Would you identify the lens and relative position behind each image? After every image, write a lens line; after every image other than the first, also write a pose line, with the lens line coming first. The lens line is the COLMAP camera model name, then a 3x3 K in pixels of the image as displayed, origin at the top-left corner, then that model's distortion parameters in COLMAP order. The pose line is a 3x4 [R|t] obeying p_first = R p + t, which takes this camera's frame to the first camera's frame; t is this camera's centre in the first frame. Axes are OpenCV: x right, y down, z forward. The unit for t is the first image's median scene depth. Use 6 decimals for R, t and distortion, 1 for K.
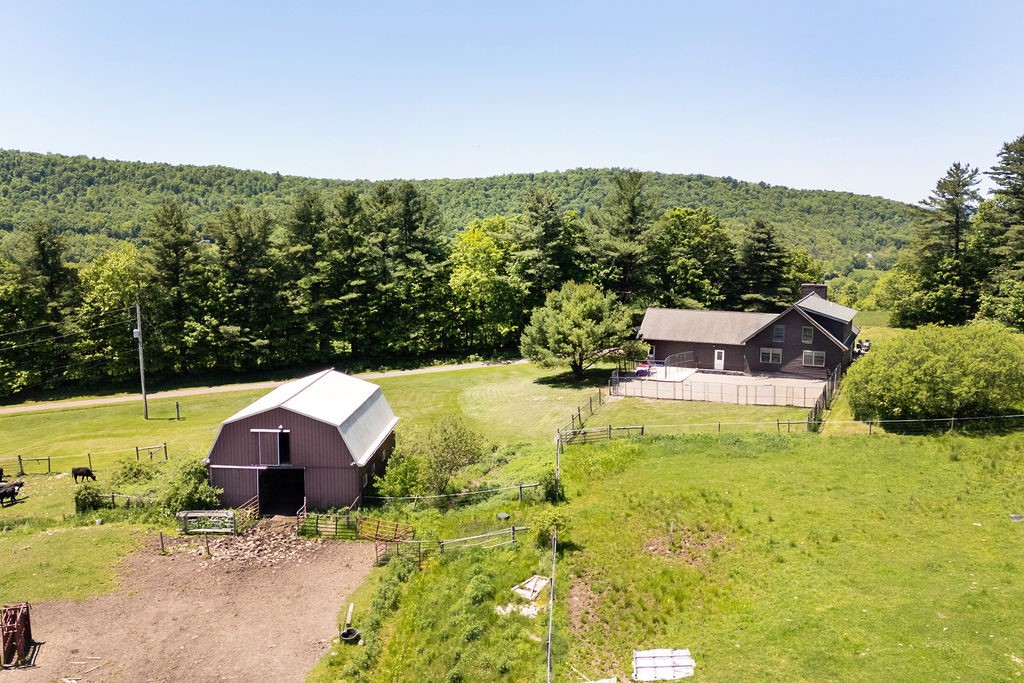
lens RADIAL K [[901.9, 0, 478.3], [0, 901.9, 343.7], [0, 0, 1]] dist [0.063508, -0.049340]
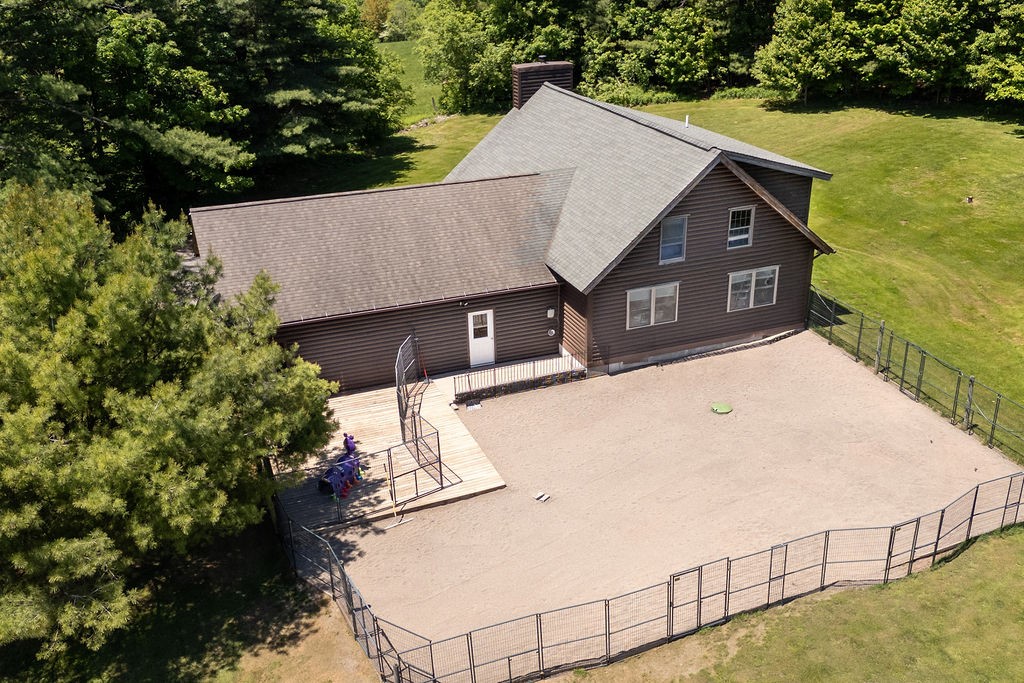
lens RADIAL K [[958.7, 0, 512.0], [0, 958.7, 341.5], [0, 0, 1]] dist [0.063378, -0.028695]
pose [[0.656818, -0.317862, 0.683779, 0.024729], [0.124356, 0.940055, 0.317542, -0.078698], [-0.743724, -0.123535, 0.656973, 0.641220]]
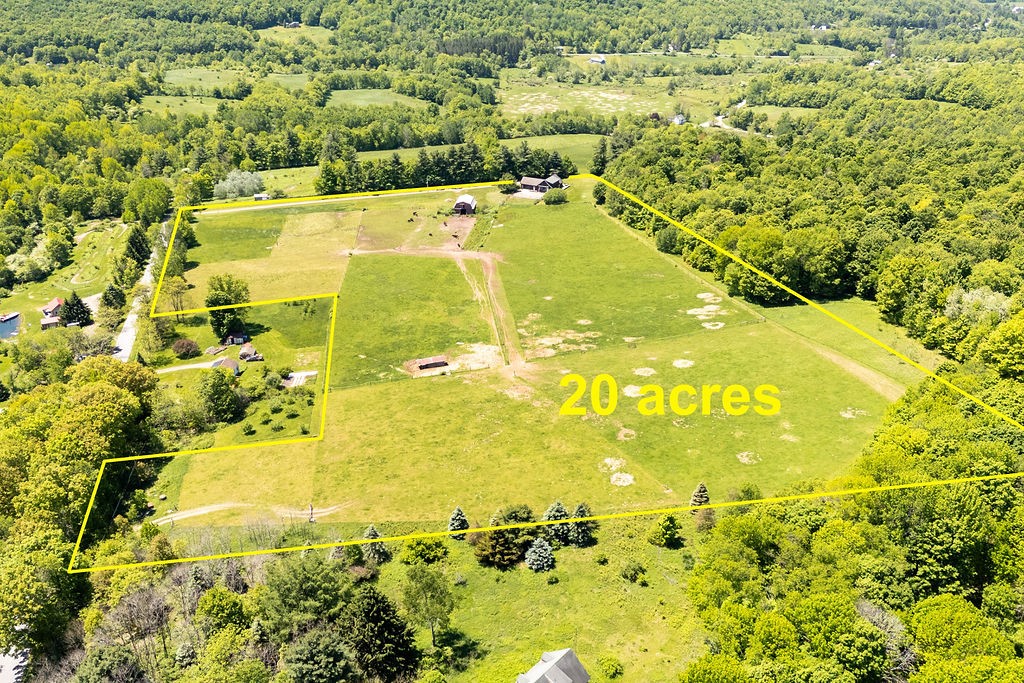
lens RADIAL K [[958.7, 0, 512.0], [0, 958.7, 341.5], [0, 0, 1]] dist [0.063378, -0.028695]
pose [[0.999873, 0.014443, 0.006735, 0.091886], [-0.015762, 0.958597, 0.284329, -0.612316], [-0.002350, -0.284399, 0.958703, -3.950805]]
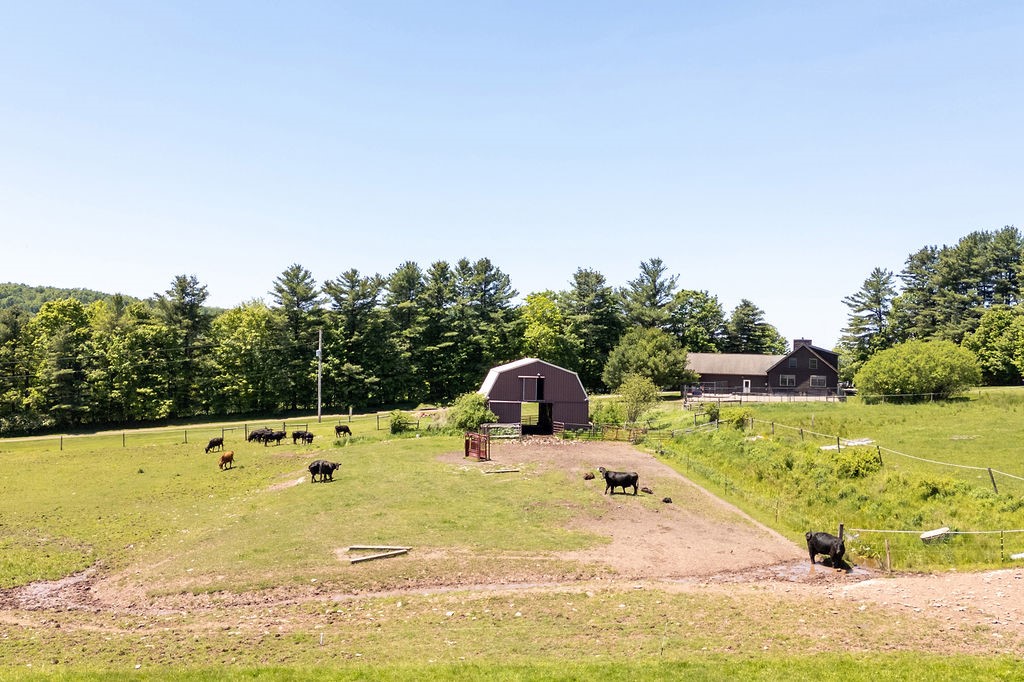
lens RADIAL K [[958.7, 0, 512.0], [0, 958.7, 341.0], [0, 0, 1]] dist [0.063378, -0.028695]
pose [[0.981388, 0.031177, 0.189486, -0.300128], [0.000668, 0.986173, -0.165716, 0.159432], [-0.192032, 0.162758, 0.967798, -0.286632]]
